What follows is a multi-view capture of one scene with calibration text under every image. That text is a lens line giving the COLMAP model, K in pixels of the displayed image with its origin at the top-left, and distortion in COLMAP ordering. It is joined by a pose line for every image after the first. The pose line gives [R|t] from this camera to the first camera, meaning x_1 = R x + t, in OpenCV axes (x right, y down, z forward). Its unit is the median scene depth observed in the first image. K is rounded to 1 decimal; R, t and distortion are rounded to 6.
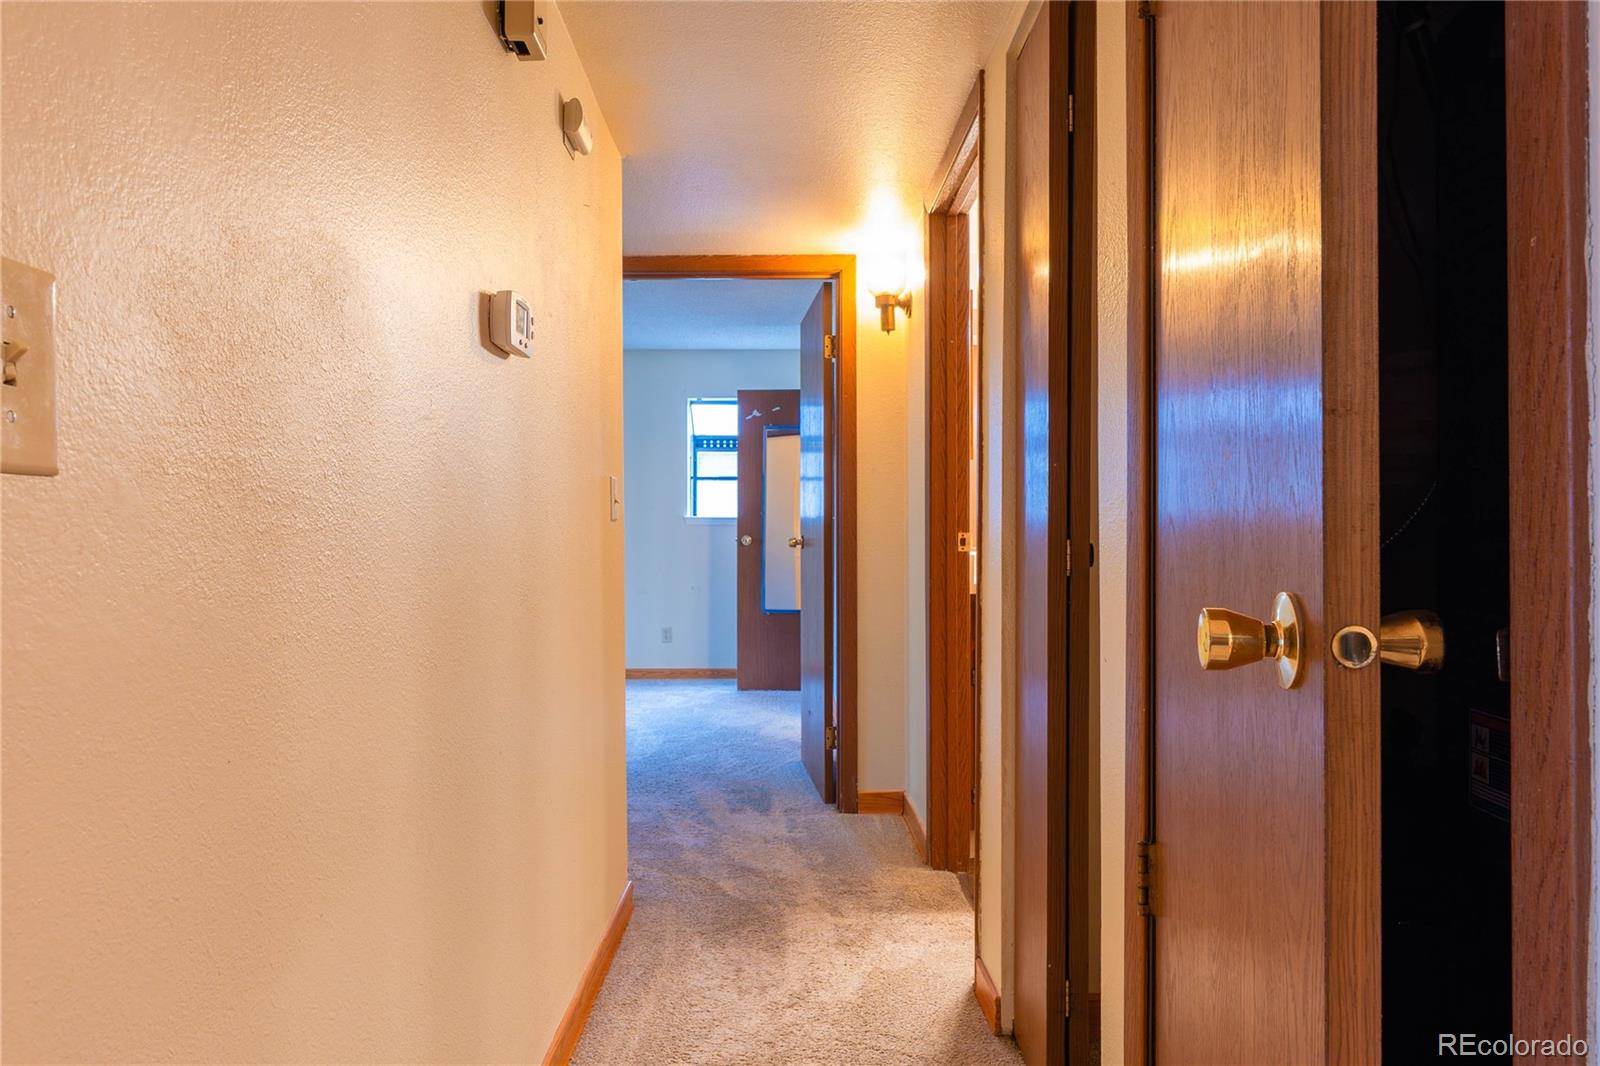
lens RADIAL K [[990.9, 0, 800.0], [0, 990.9, 533.0], [0, 0, 1]] dist [-0.000279, -0.003760]
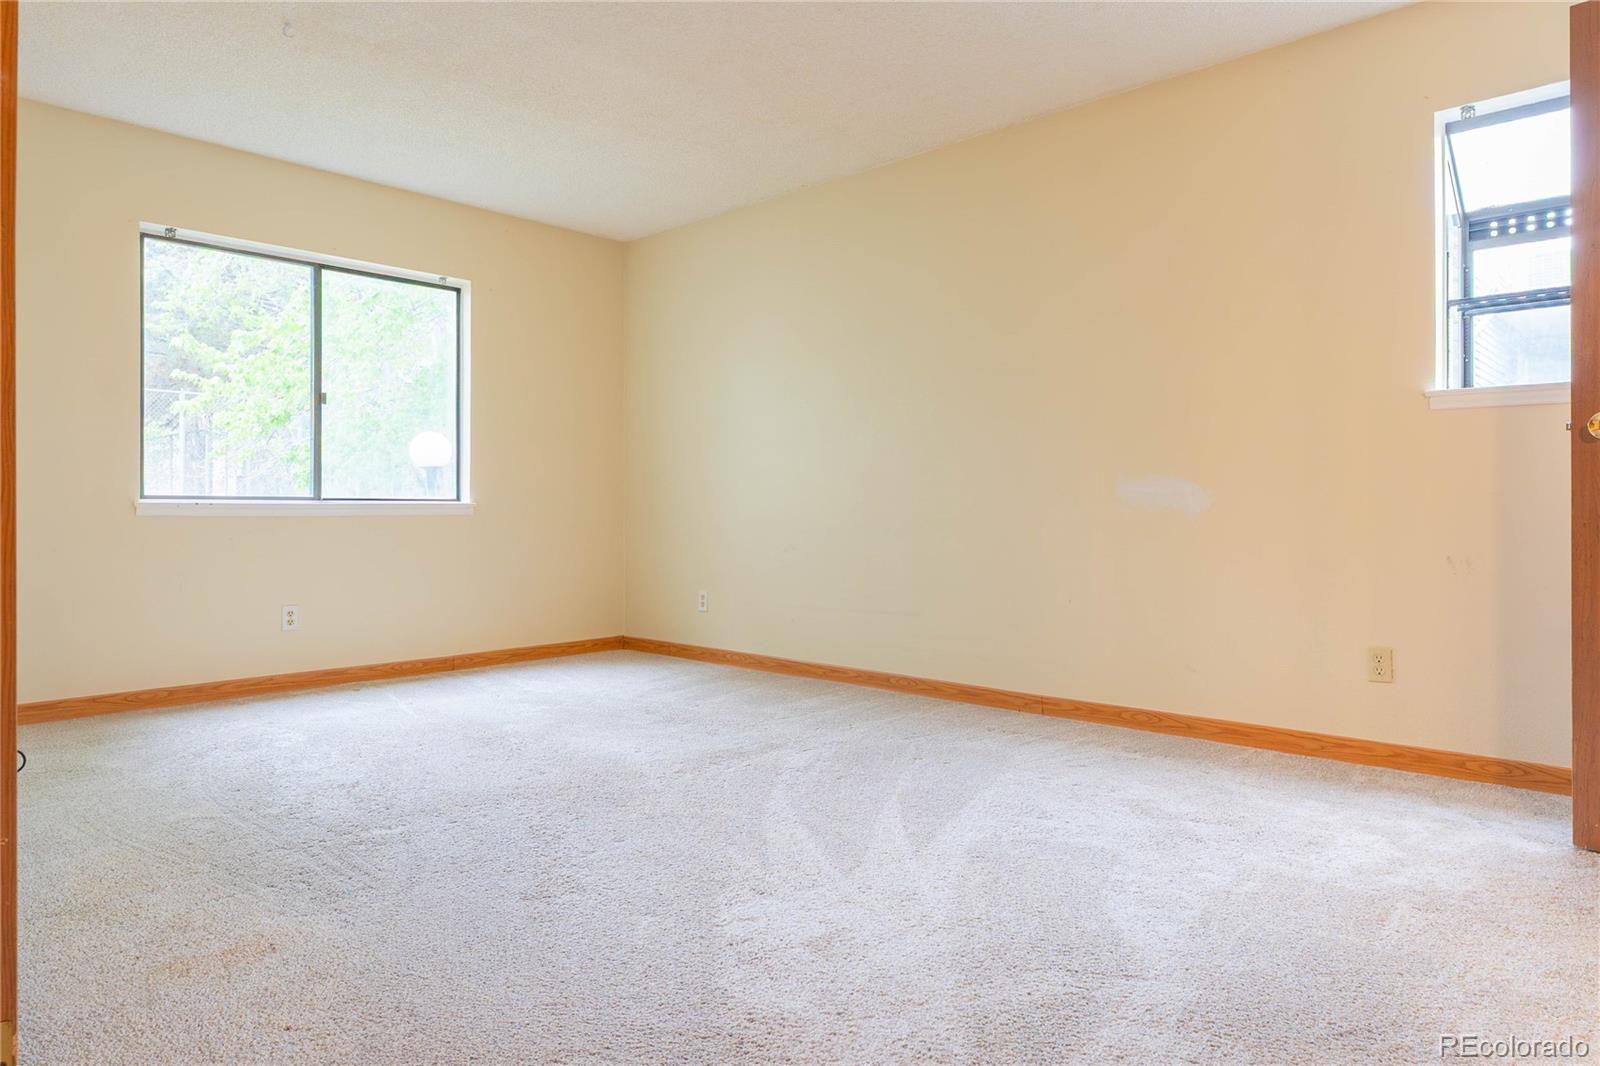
lens RADIAL K [[983.9, 0, 800.0], [0, 983.9, 533.0], [0, 0, 1]] dist [-0.002480, 0.001435]
pose [[0.715782, -0.000335, -0.698323, -0.033836], [0.016765, 0.999720, 0.016705, 0.078585], [0.698122, -0.023665, 0.715587, 1.231287]]
